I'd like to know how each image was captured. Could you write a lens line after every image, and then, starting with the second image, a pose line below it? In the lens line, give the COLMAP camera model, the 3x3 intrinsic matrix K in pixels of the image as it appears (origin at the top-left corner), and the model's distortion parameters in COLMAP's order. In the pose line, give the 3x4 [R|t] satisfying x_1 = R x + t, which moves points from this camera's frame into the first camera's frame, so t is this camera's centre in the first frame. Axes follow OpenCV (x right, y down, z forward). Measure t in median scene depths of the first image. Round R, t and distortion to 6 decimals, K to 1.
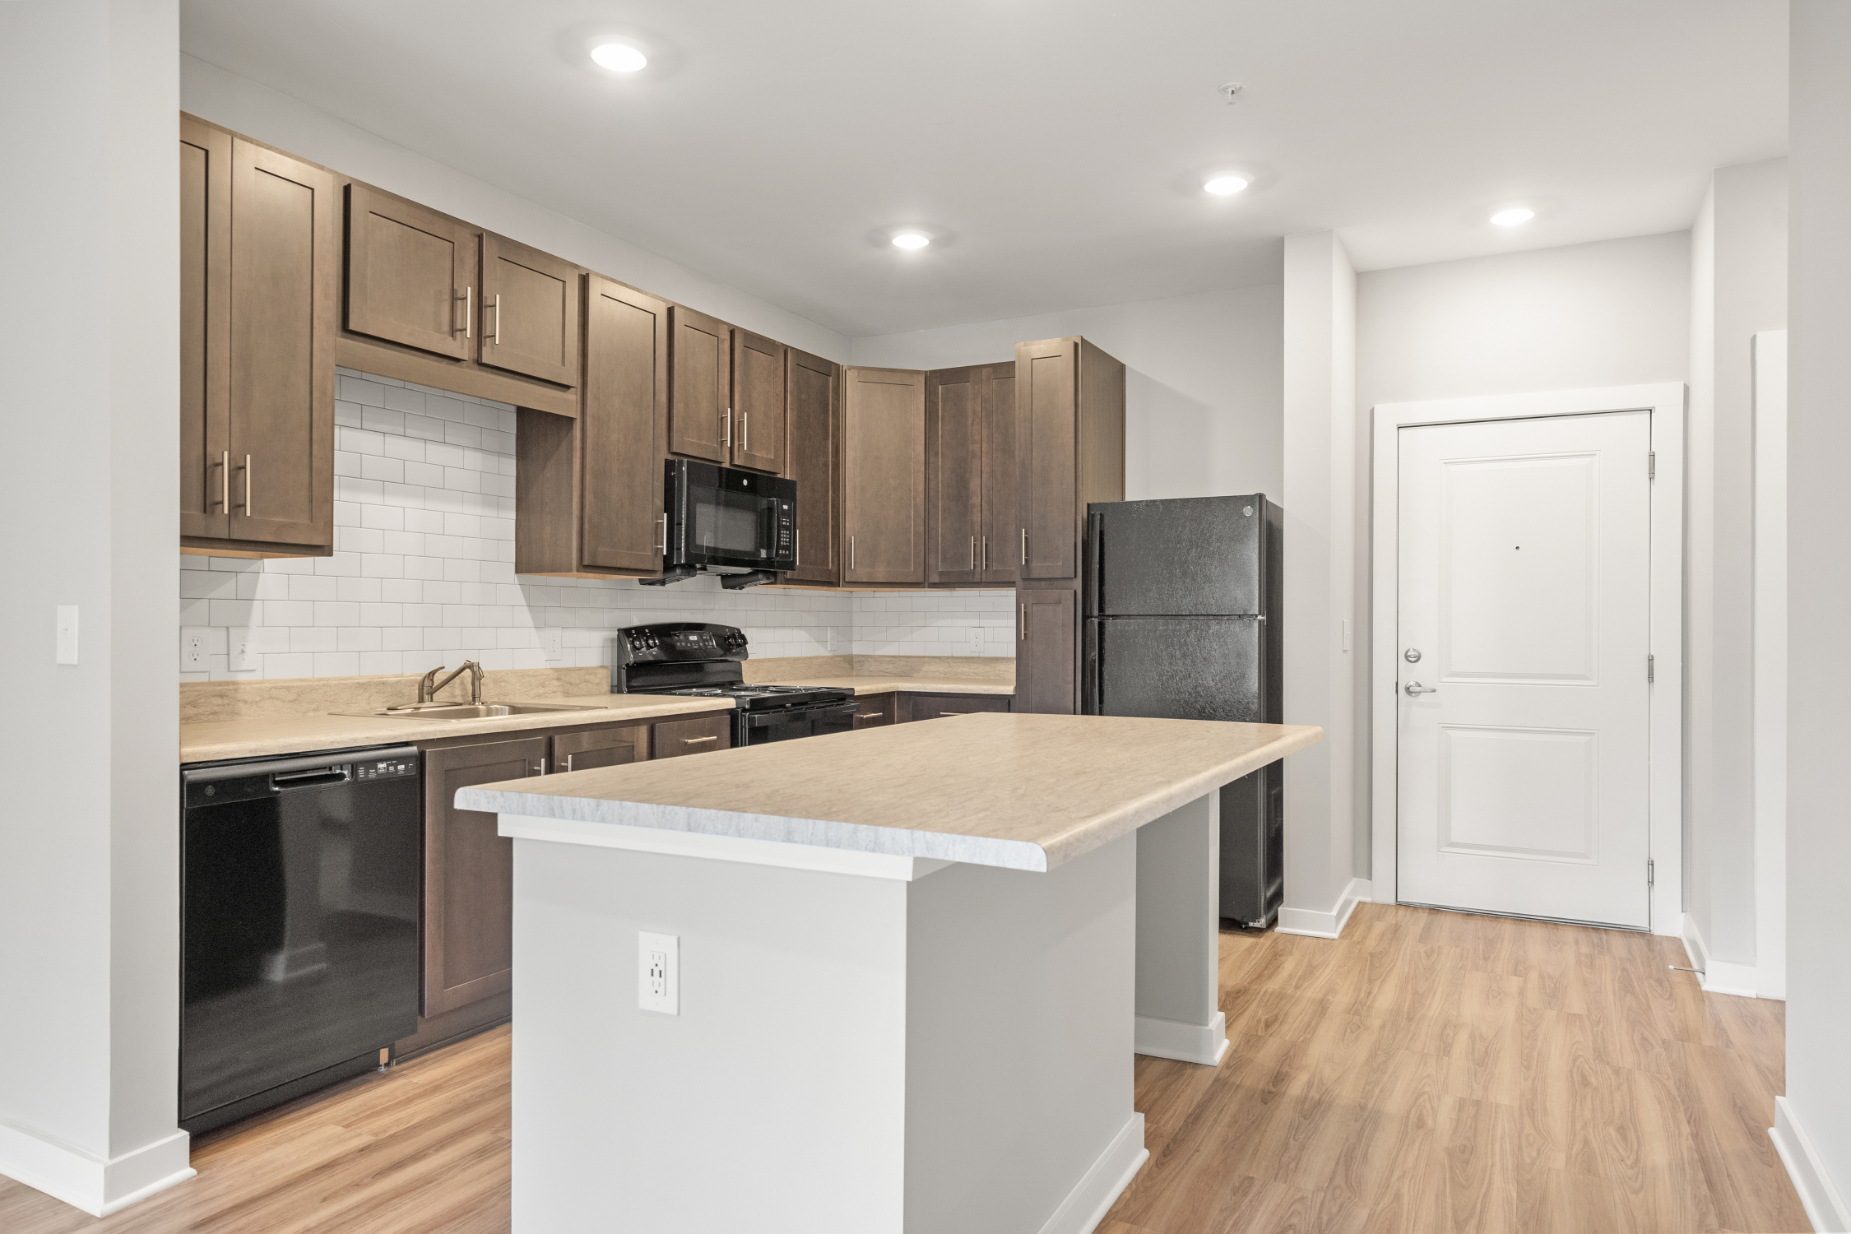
lens RADIAL K [[1126.5, 0, 913.5], [0, 1126.5, 625.2], [0, 0, 1]] dist [-0.002213, -0.000459]
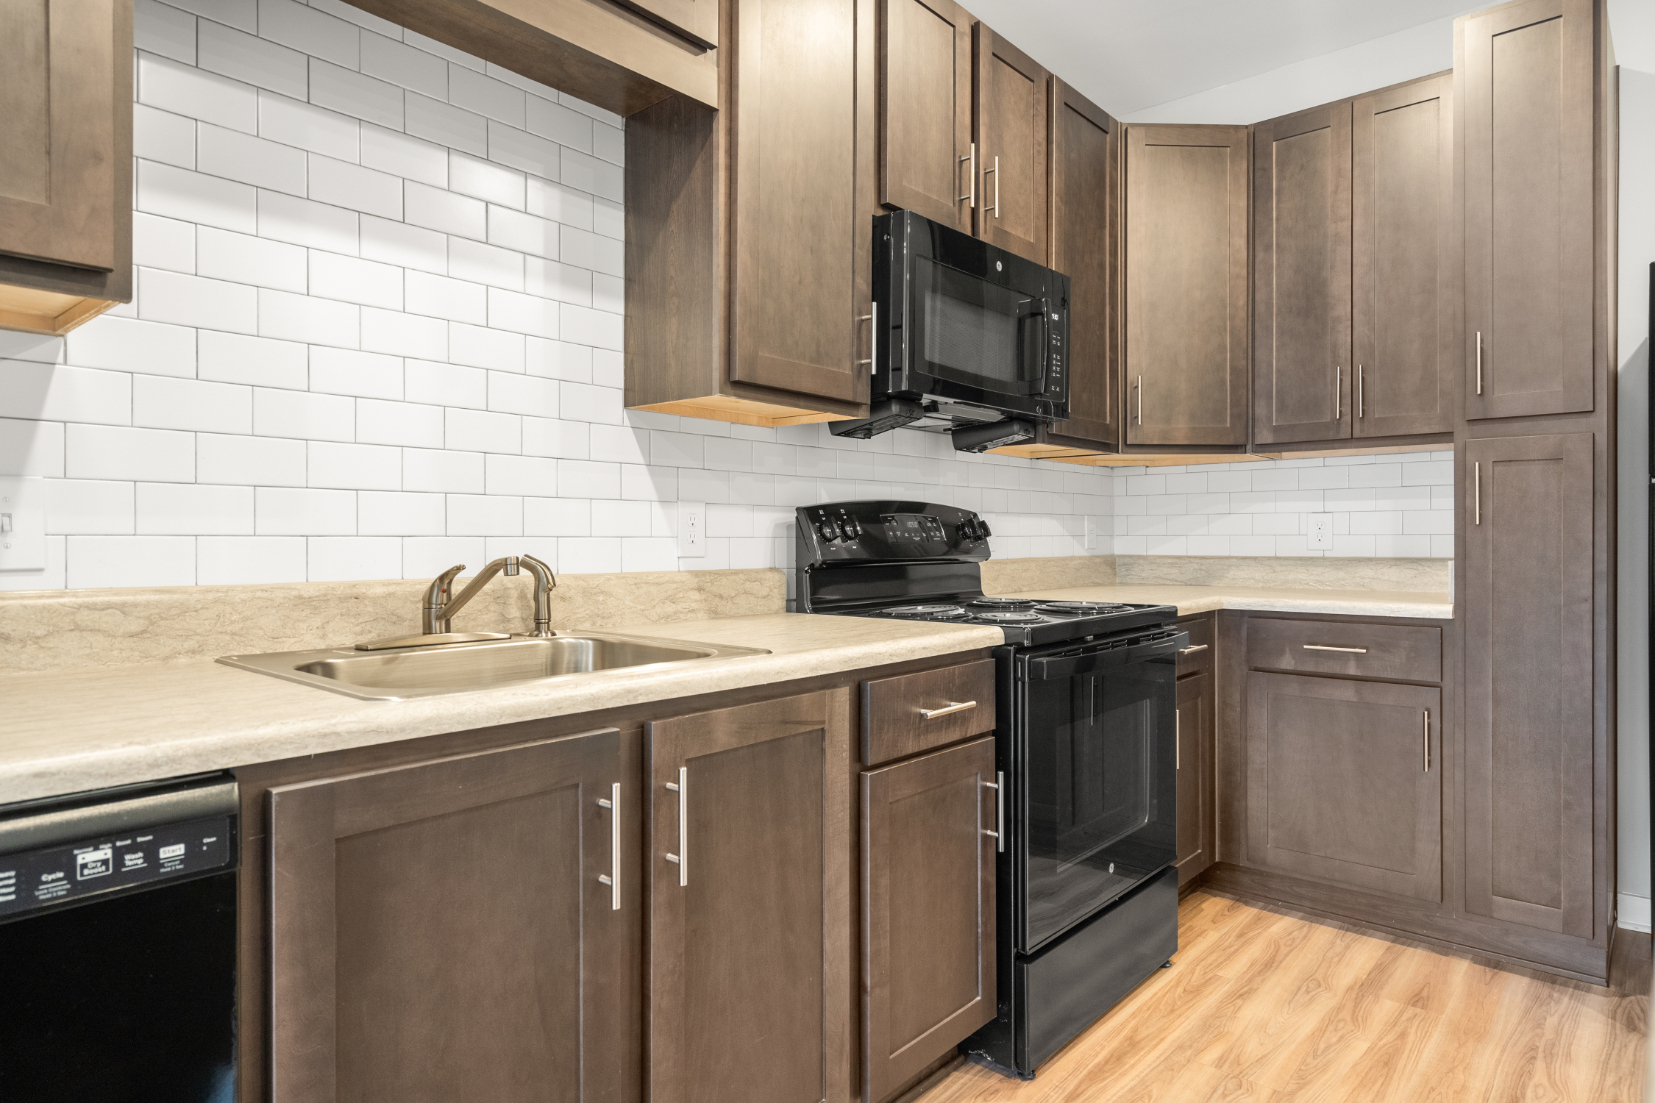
lens RADIAL K [[959.7, 0, 837.0], [0, 959.7, 542.4], [0, 0, 1]] dist [0.003558, 0.001068]
pose [[0.974783, -0.002378, -0.223141, -0.127637], [0.003490, 0.999983, 0.004592, 0.020732], [0.223127, -0.005255, 0.974775, 0.507977]]
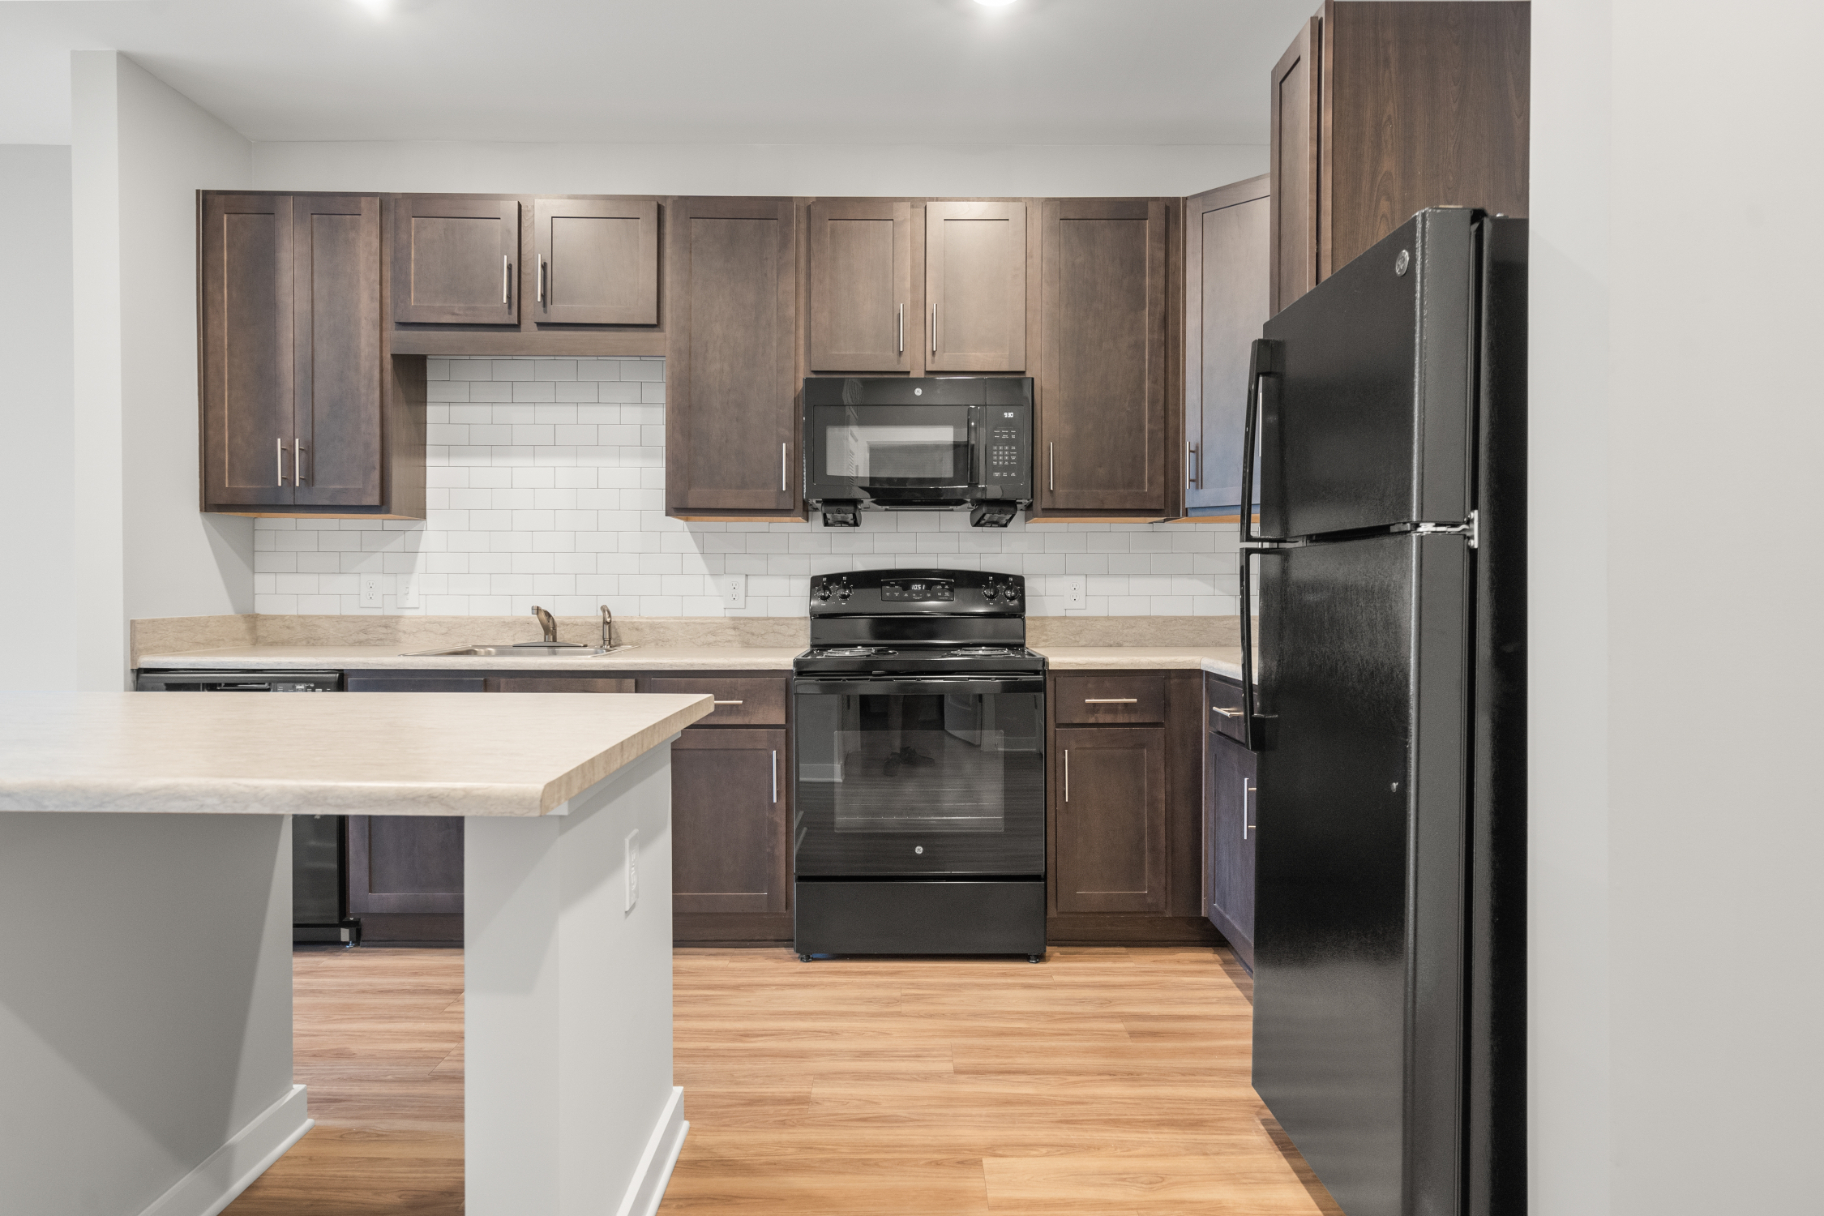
lens RADIAL K [[1057.6, 0, 903.9], [0, 1057.6, 599.7], [0, 0, 1]] dist [0.003558, 0.001068]
pose [[0.489152, 0.006855, -0.872172, 0.536116], [-0.000200, 0.999970, 0.007747, 0.016094], [0.872199, -0.003615, 0.489139, 0.665760]]
